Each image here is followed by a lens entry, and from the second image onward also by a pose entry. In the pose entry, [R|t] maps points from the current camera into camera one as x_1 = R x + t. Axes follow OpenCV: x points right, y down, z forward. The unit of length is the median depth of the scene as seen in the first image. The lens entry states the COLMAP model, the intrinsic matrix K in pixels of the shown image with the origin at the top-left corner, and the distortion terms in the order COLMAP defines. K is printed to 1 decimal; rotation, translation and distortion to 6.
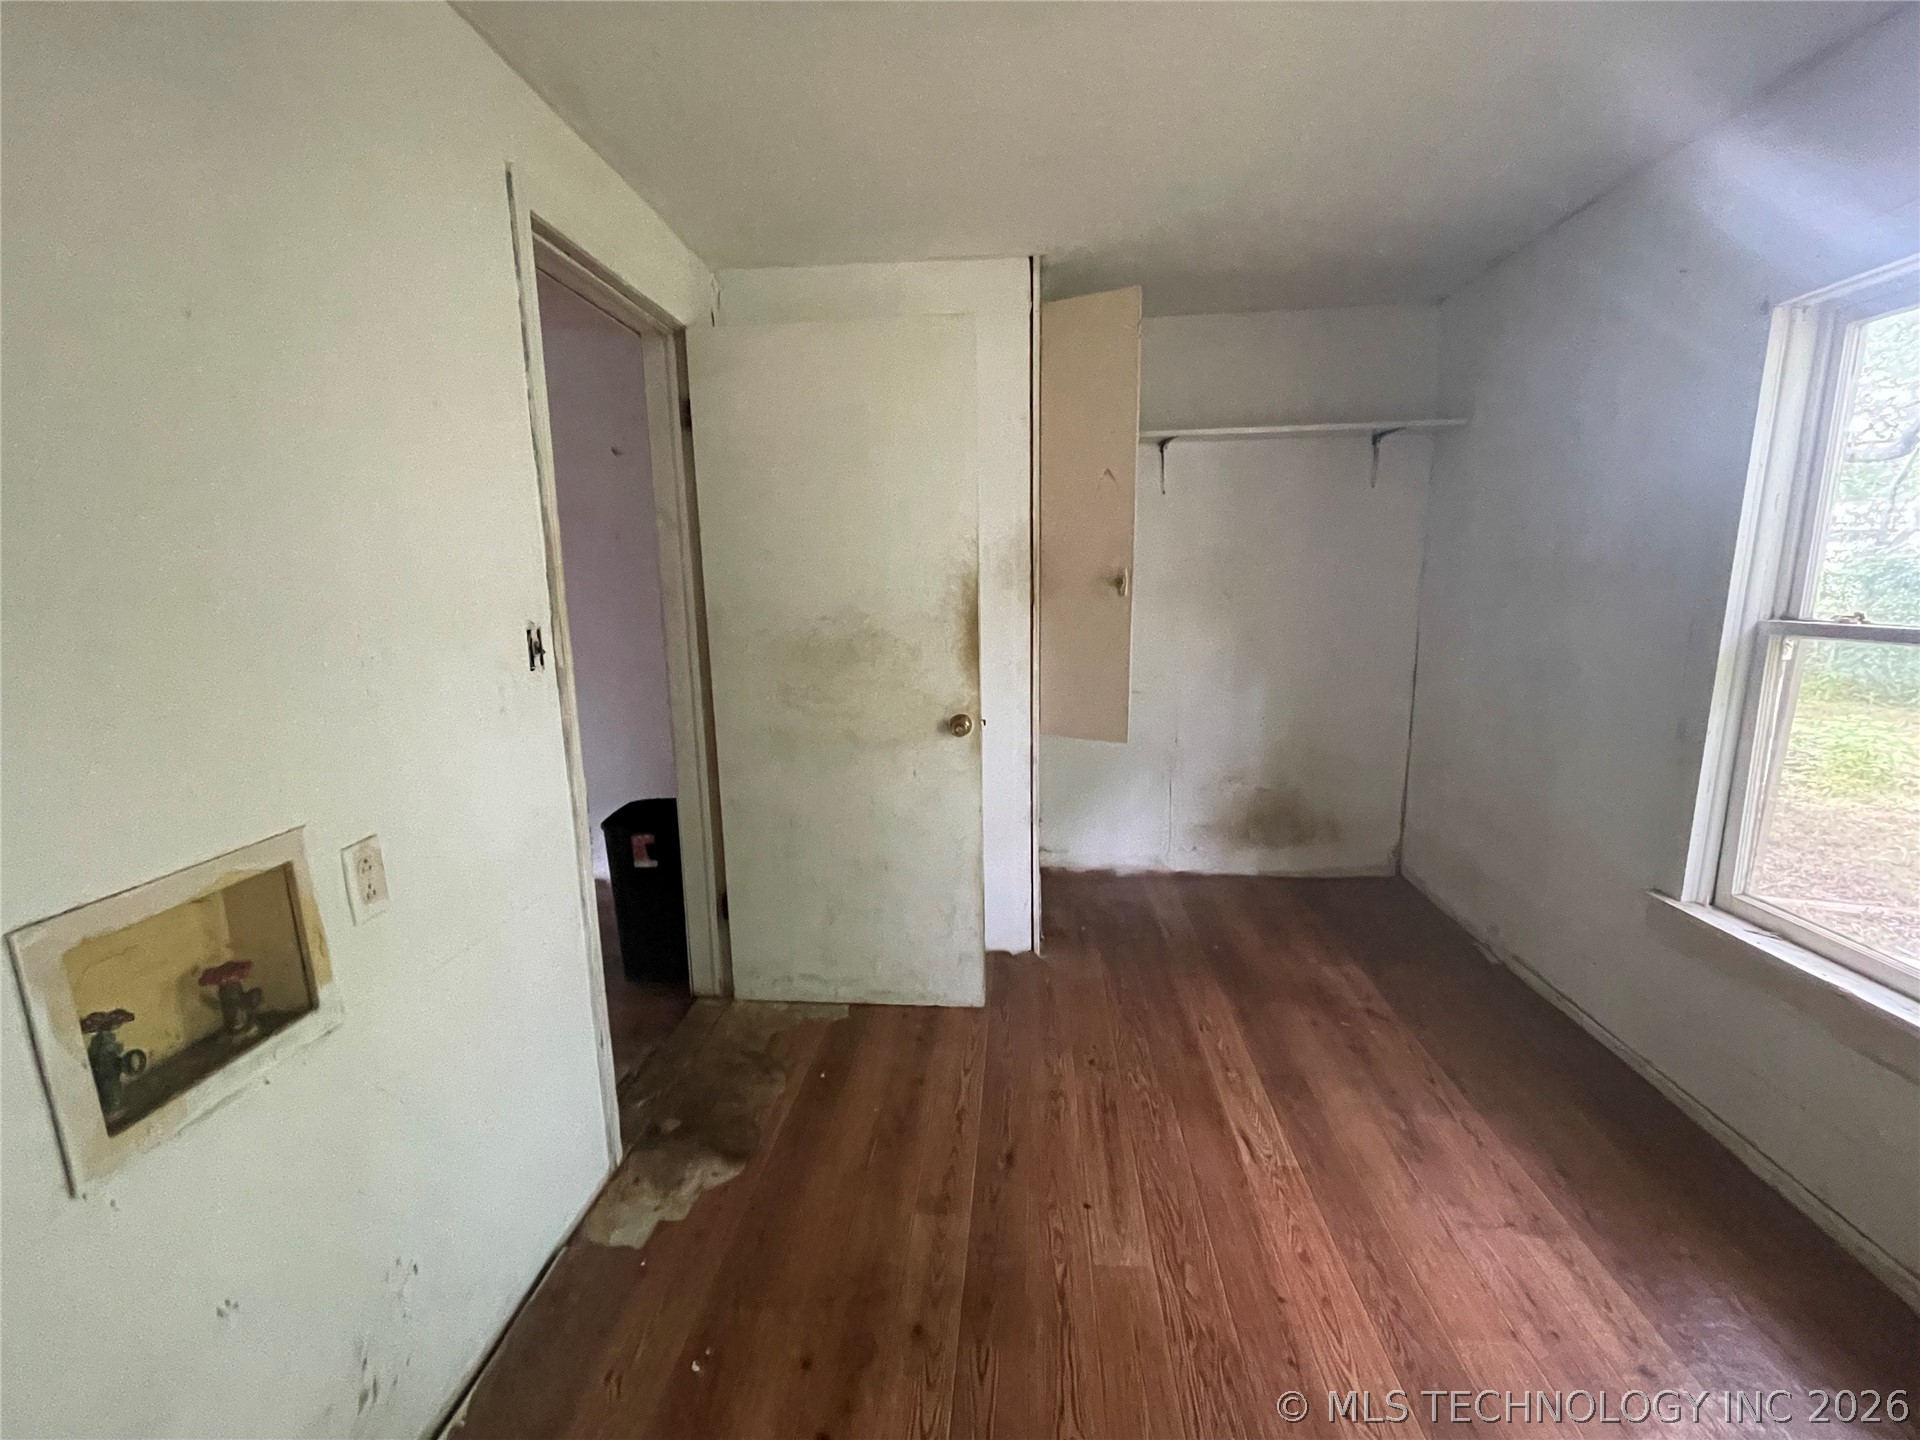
lens RADIAL K [[856.1, 0, 965.3], [0, 856.1, 732.4], [0, 0, 1]] dist [0.020820, 0.000167]
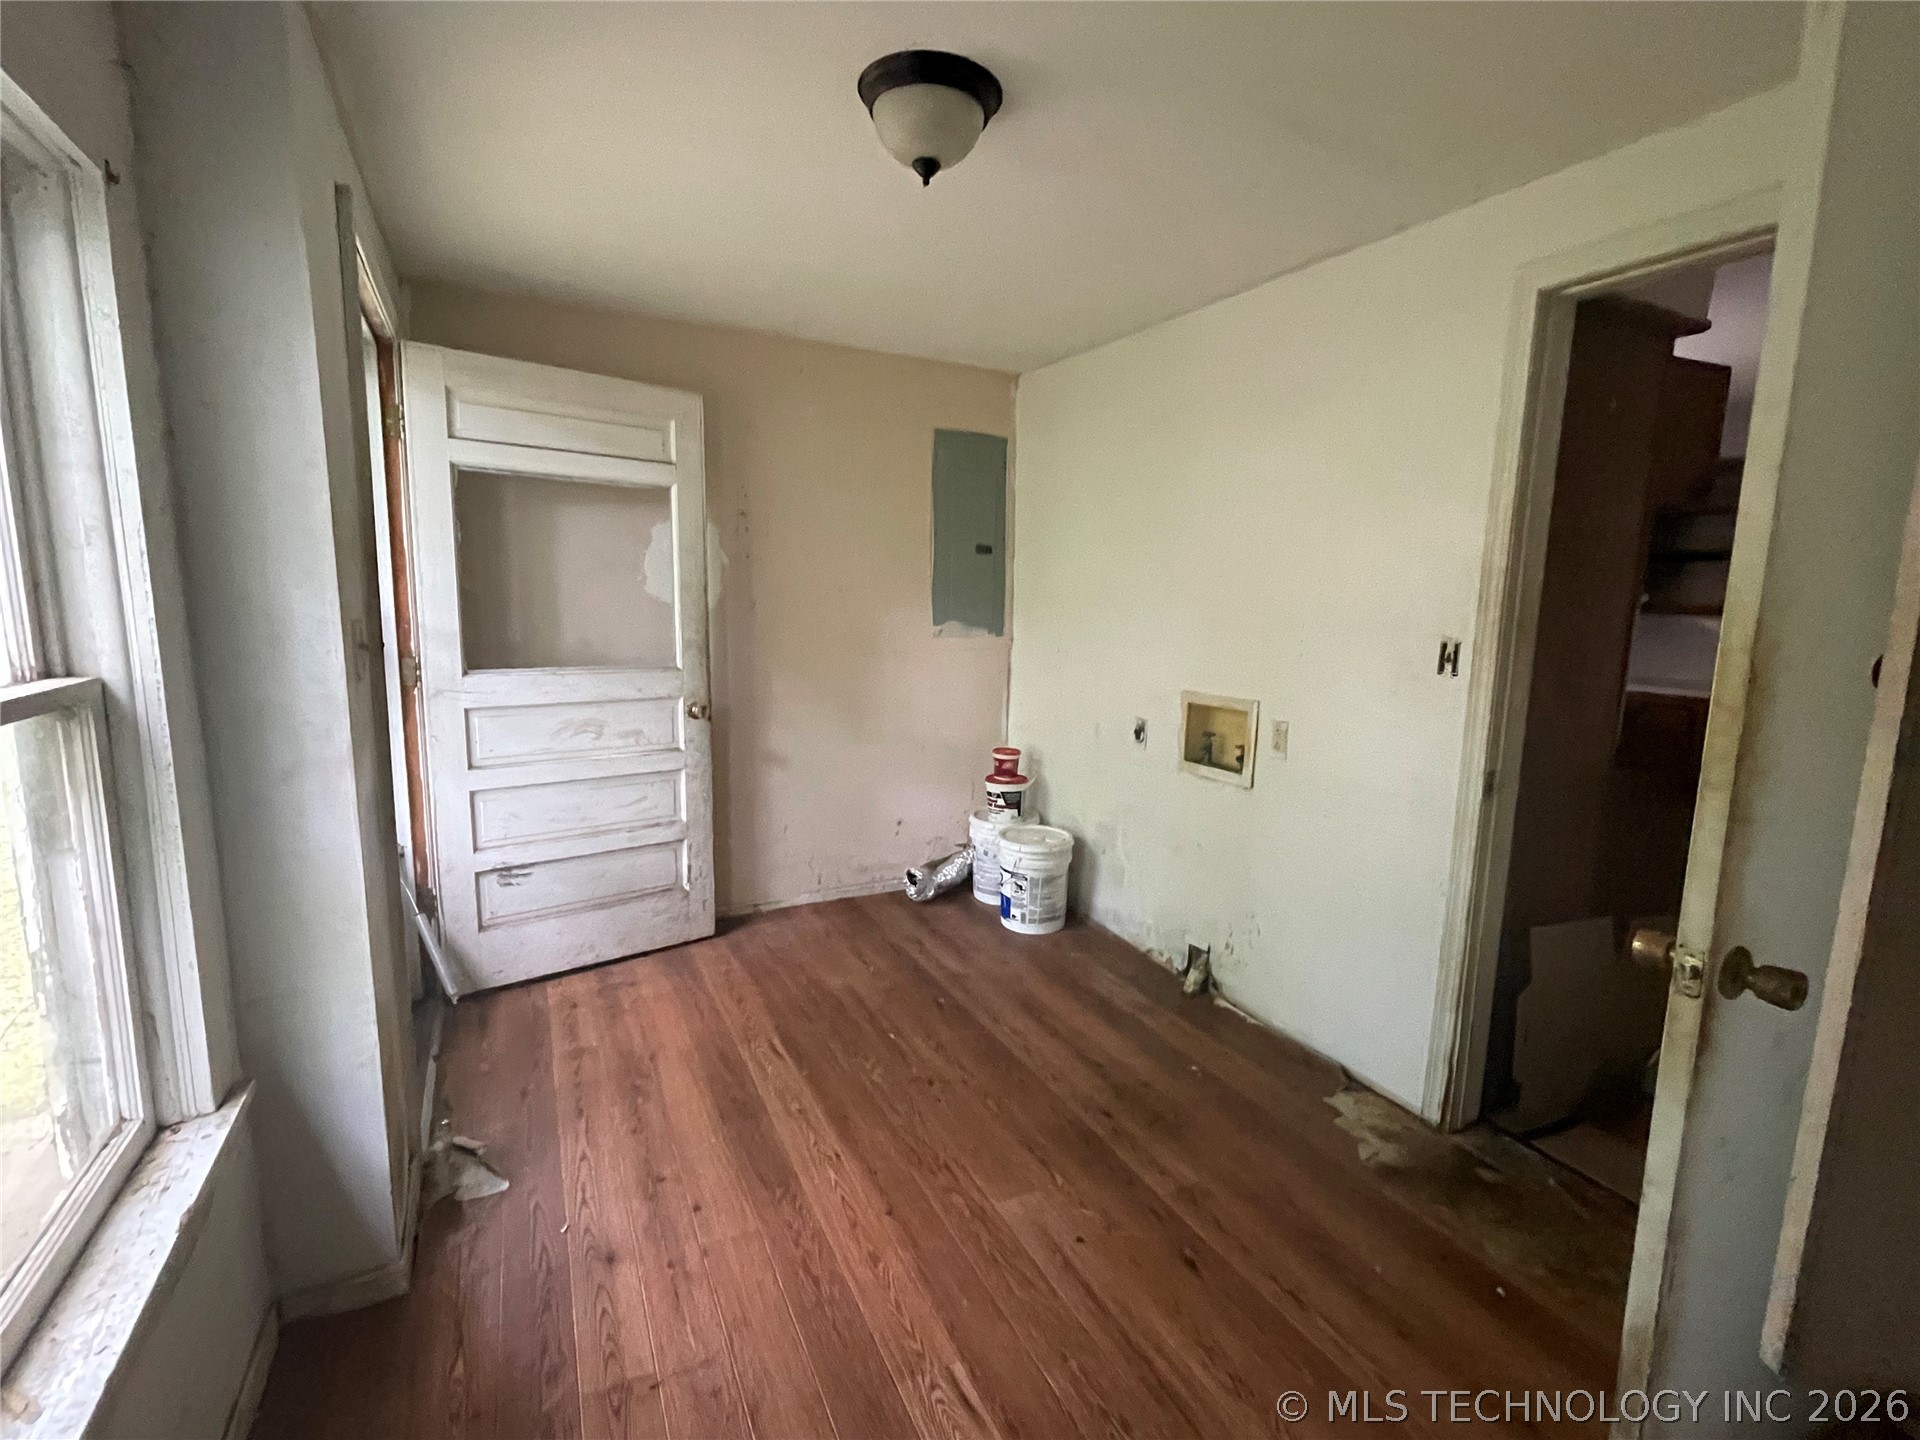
lens RADIAL K [[856.1, 0, 959.3], [0, 856.1, 712.9], [0, 0, 1]] dist [0.020820, 0.000167]
pose [[-0.848512, 0.071268, -0.524355, 0.789721], [-0.109817, 0.945602, 0.306229, -0.329043], [0.517655, 0.317422, -0.794529, 1.642062]]
